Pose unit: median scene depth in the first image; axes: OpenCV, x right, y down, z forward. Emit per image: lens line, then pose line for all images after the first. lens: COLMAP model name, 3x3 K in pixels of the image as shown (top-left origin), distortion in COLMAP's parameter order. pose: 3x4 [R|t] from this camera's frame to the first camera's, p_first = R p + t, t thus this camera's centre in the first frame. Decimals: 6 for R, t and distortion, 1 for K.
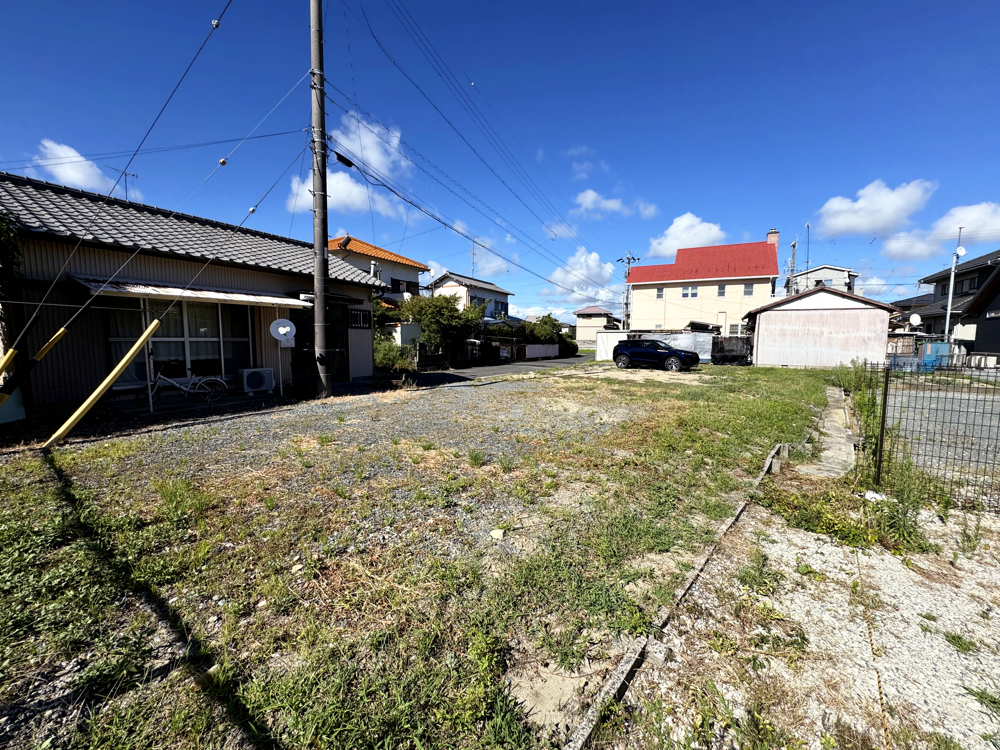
lens RADIAL K [[398.6, 0, 500.4], [0, 398.6, 372.9], [0, 0, 1]] dist [-0.002939, 0.000181]
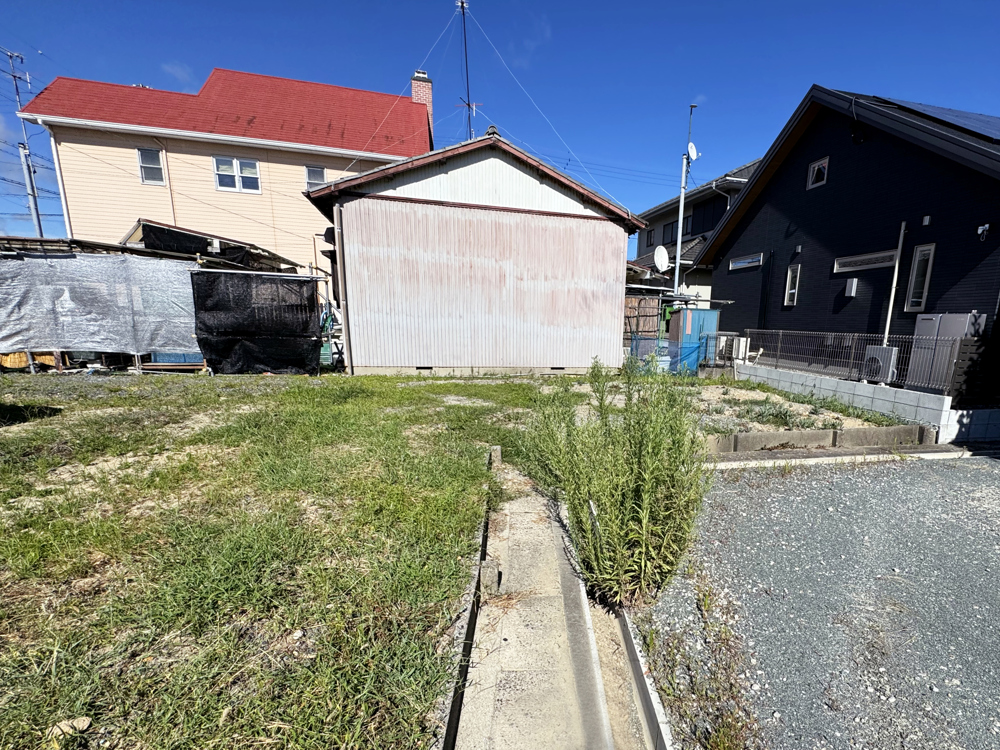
lens RADIAL K [[499.5, 0, 580.6], [0, 499.5, 433.5], [0, 0, 1]] dist [-0.001990, -0.000431]
pose [[0.703209, -0.144011, 0.696245, 0.486596], [0.037600, 0.985434, 0.165850, -0.029190], [-0.709988, -0.090449, 0.698381, 0.576305]]
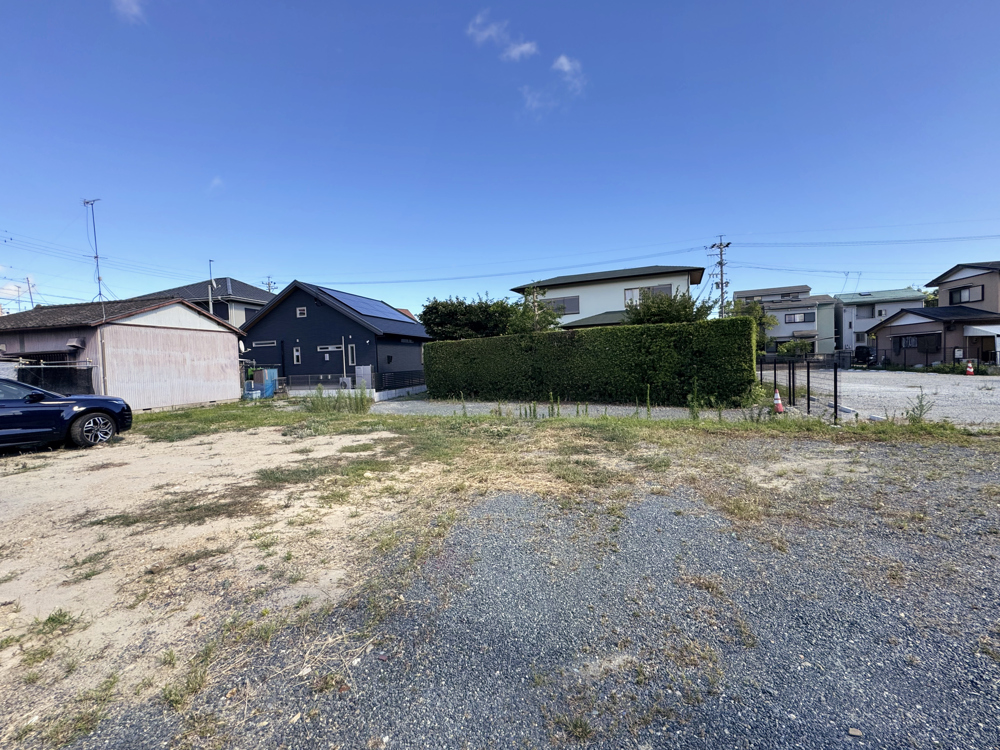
lens RADIAL K [[414.7, 0, 501.0], [0, 414.7, 374.4], [0, 0, 1]] dist [-0.001880, -0.000013]
pose [[-0.281075, -0.032043, 0.959151, -0.108485], [0.114326, 0.991207, 0.066617, -0.053938], [-0.952852, 0.128380, -0.274941, 0.612856]]
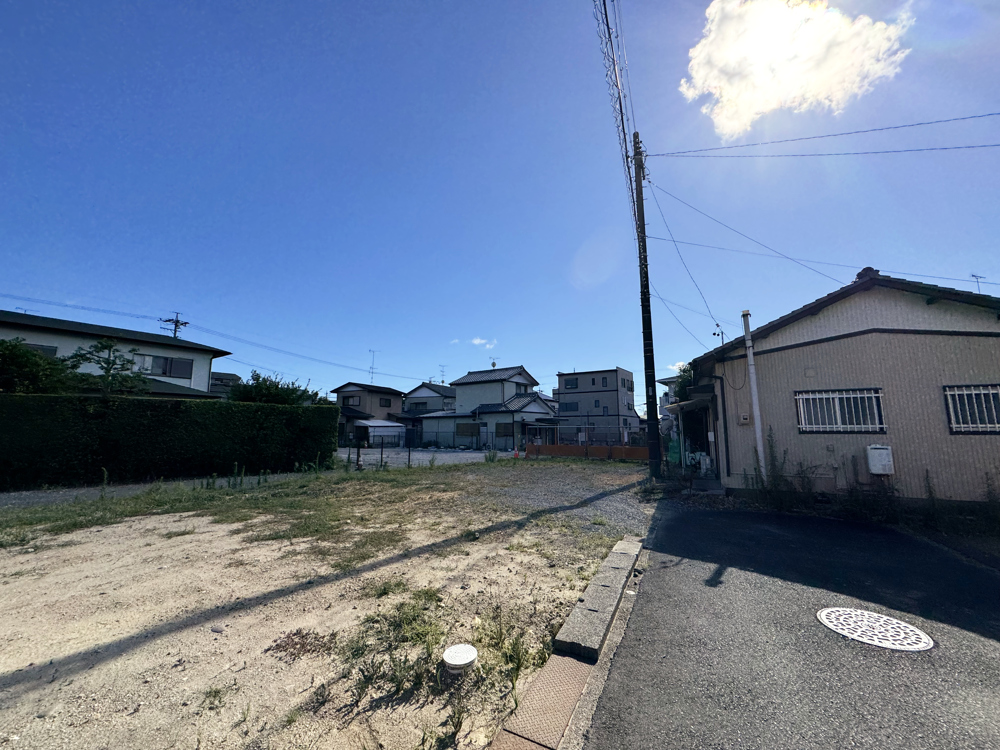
lens RADIAL K [[398.2, 0, 500.4], [0, 398.2, 374.3], [0, 0, 1]] dist [-0.002399, 0.000341]
pose [[-0.998153, -0.020434, -0.057216, 0.061689], [-0.017224, 0.998280, -0.056046, -0.081547], [0.058262, -0.054957, -0.996787, 0.957475]]
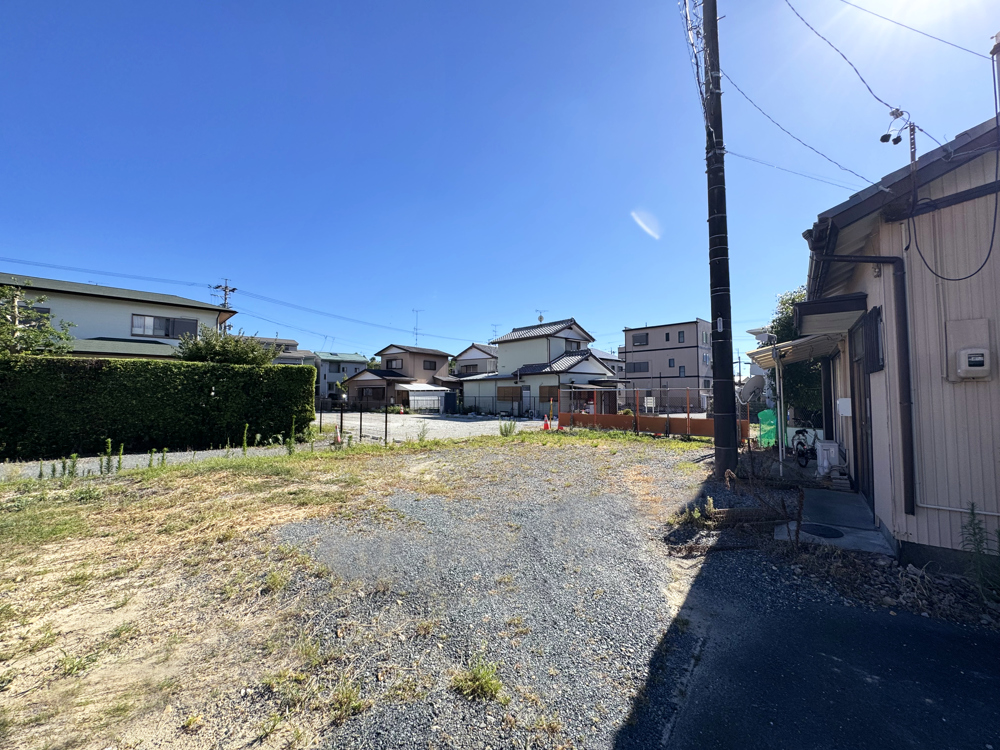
lens RADIAL K [[401.6, 0, 499.4], [0, 401.6, 373.2], [0, 0, 1]] dist [-0.002554, 0.000299]
pose [[-0.991391, -0.003438, 0.130886, -0.051650], [0.000834, 0.999469, 0.032570, -0.065783], [-0.130929, 0.032399, -0.990862, 0.744779]]
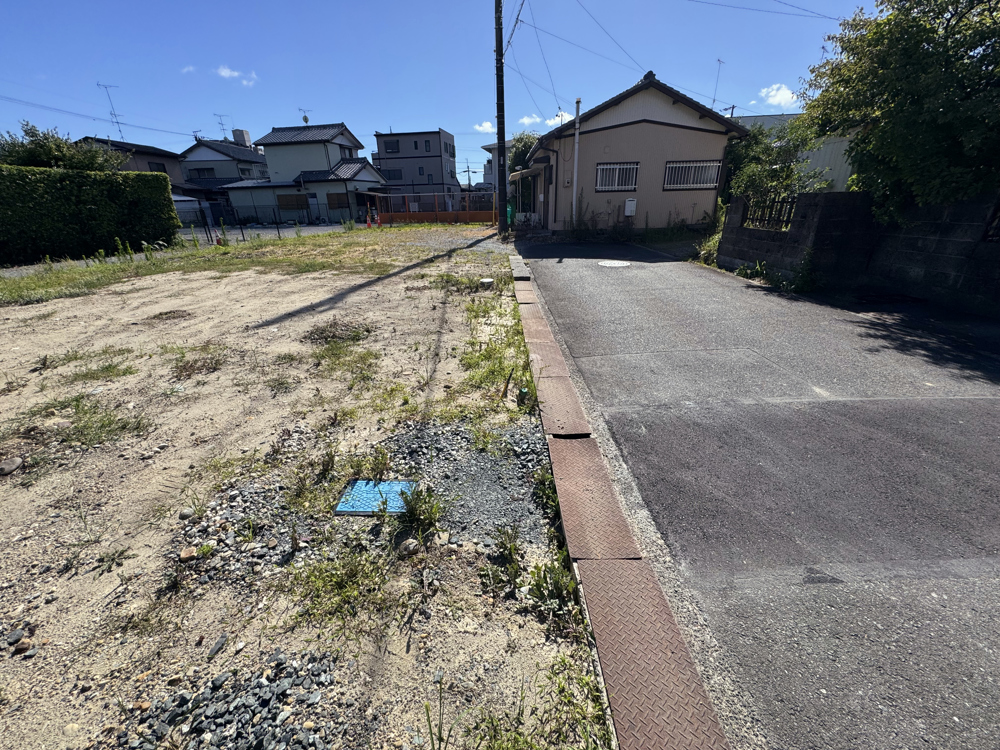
lens RADIAL K [[398.2, 0, 500.4], [0, 398.2, 374.3], [0, 0, 1]] dist [-0.002399, 0.000341]
pose [[-0.871886, 0.204179, -0.445112, 0.211233], [-0.027714, 0.886904, 0.461122, -0.081575], [0.488923, 0.414382, -0.767621, 1.107635]]
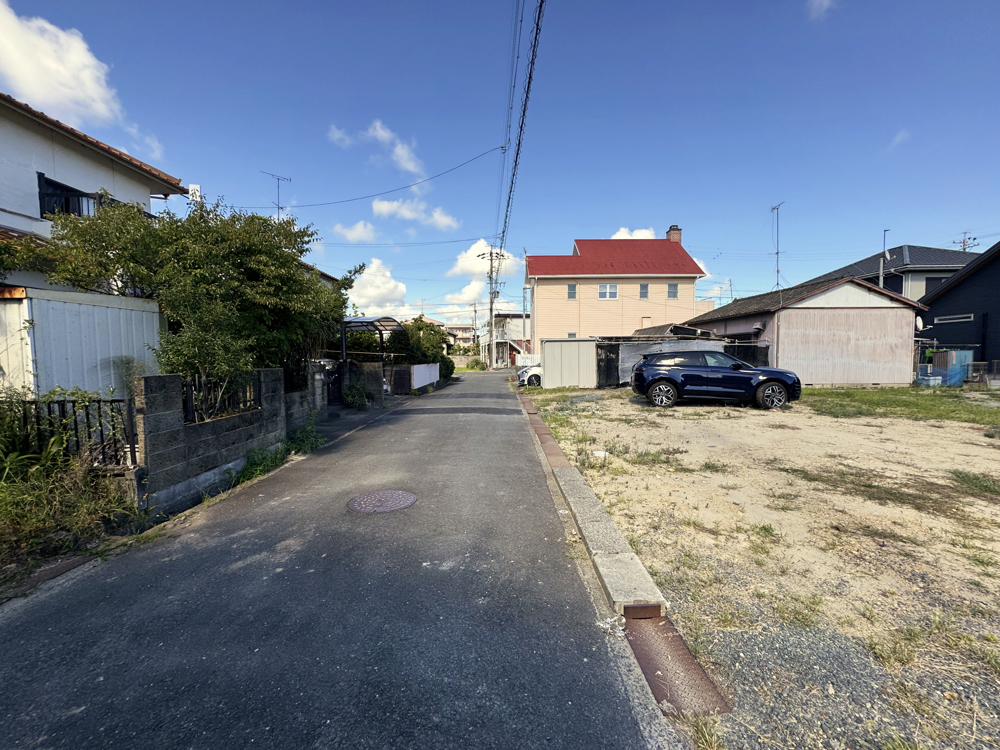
lens RADIAL K [[398.2, 0, 500.4], [0, 398.2, 374.3], [0, 0, 1]] dist [-0.002399, 0.000341]
pose [[0.877094, -0.040167, 0.478636, -0.121162], [0.057766, 0.998086, -0.022097, -0.052866], [-0.476832, 0.047030, 0.877735, 0.623324]]
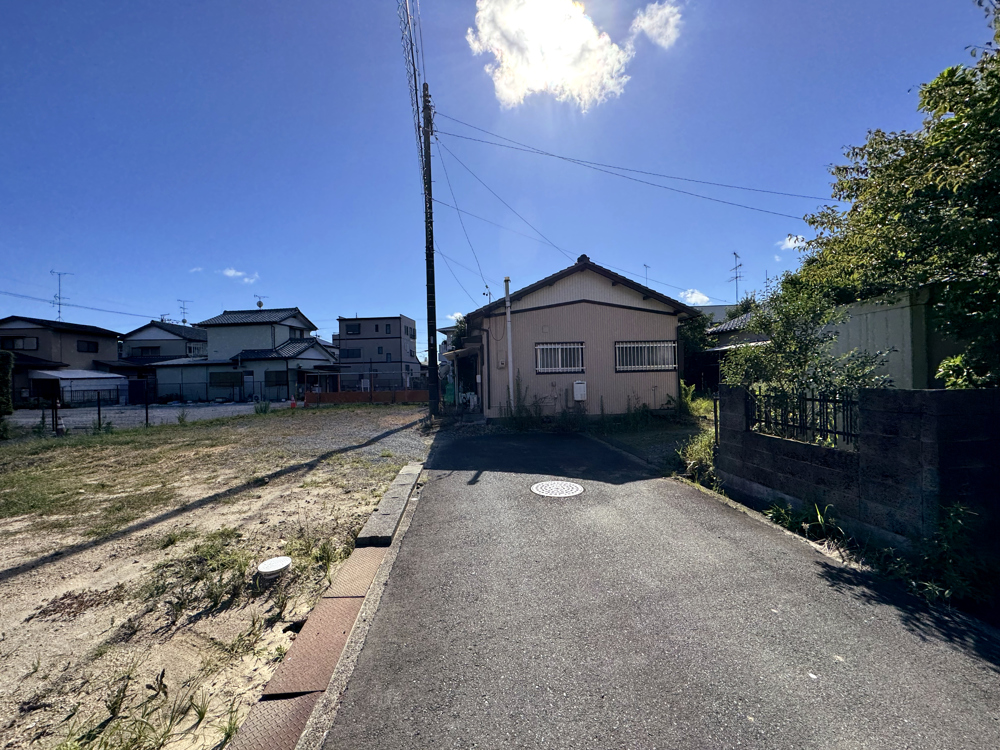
lens RADIAL K [[398.2, 0, 500.4], [0, 398.2, 374.3], [0, 0, 1]] dist [-0.002399, 0.000341]
pose [[-0.830087, 0.008576, -0.557568, 0.077185], [-0.032627, 0.997422, 0.063917, -0.082351], [0.556678, 0.071248, -0.827667, 0.989437]]
